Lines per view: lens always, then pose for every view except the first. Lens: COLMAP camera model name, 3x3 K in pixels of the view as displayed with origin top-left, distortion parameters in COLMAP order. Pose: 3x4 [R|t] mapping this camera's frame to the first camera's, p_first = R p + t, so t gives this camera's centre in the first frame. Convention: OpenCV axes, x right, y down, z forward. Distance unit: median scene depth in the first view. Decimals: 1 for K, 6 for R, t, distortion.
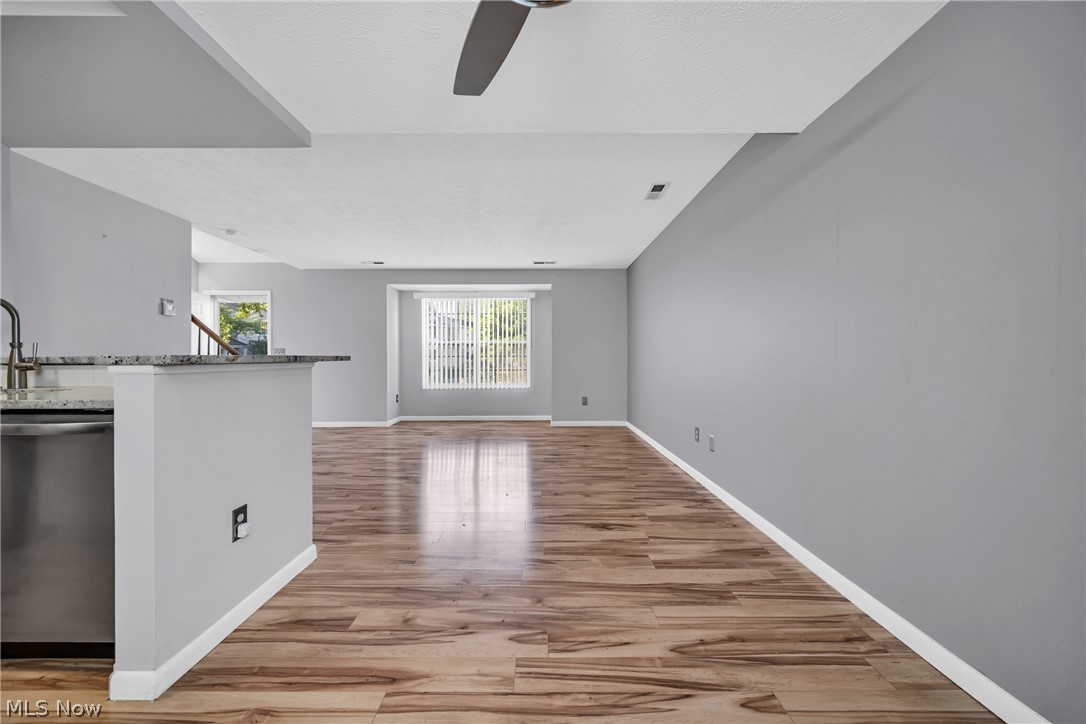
lens RADIAL K [[433.2, 0, 548.2], [0, 433.2, 363.9], [0, 0, 1]] dist [0.001917, -0.000055]
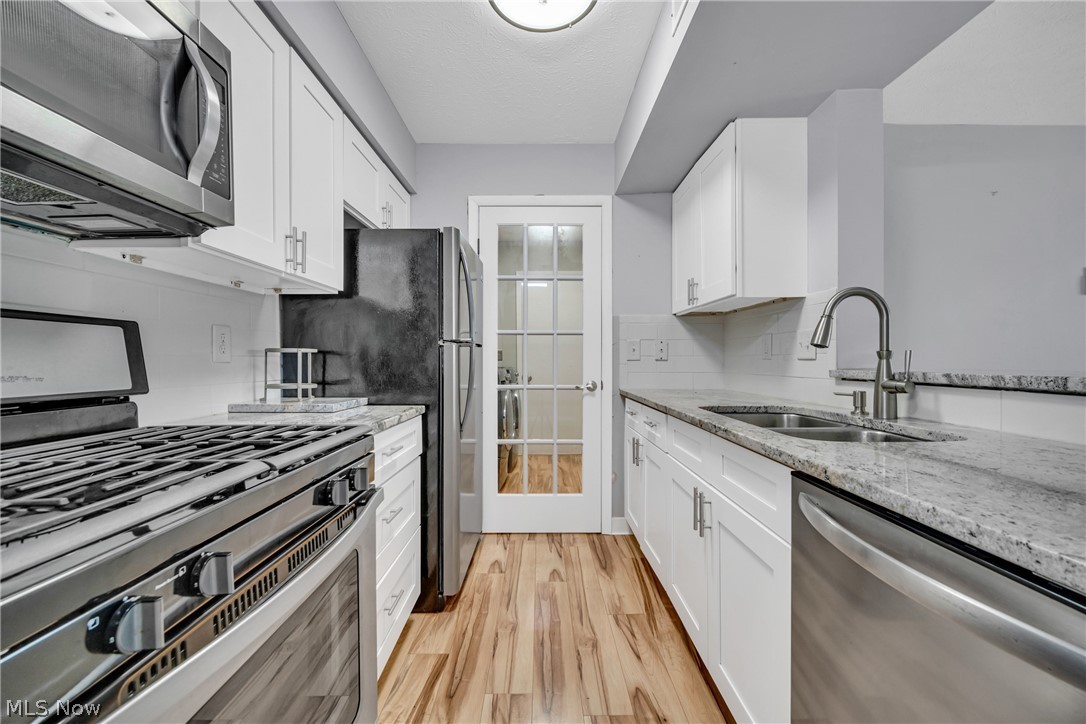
lens RADIAL K [[433.2, 0, 545.2], [0, 433.2, 360.1], [0, 0, 1]] dist [0.001917, -0.000055]
pose [[0.001896, 0.004044, -0.999990, -0.538314], [-0.009143, 0.999950, 0.004026, -0.031465], [0.999956, 0.009136, 0.001933, 0.460166]]
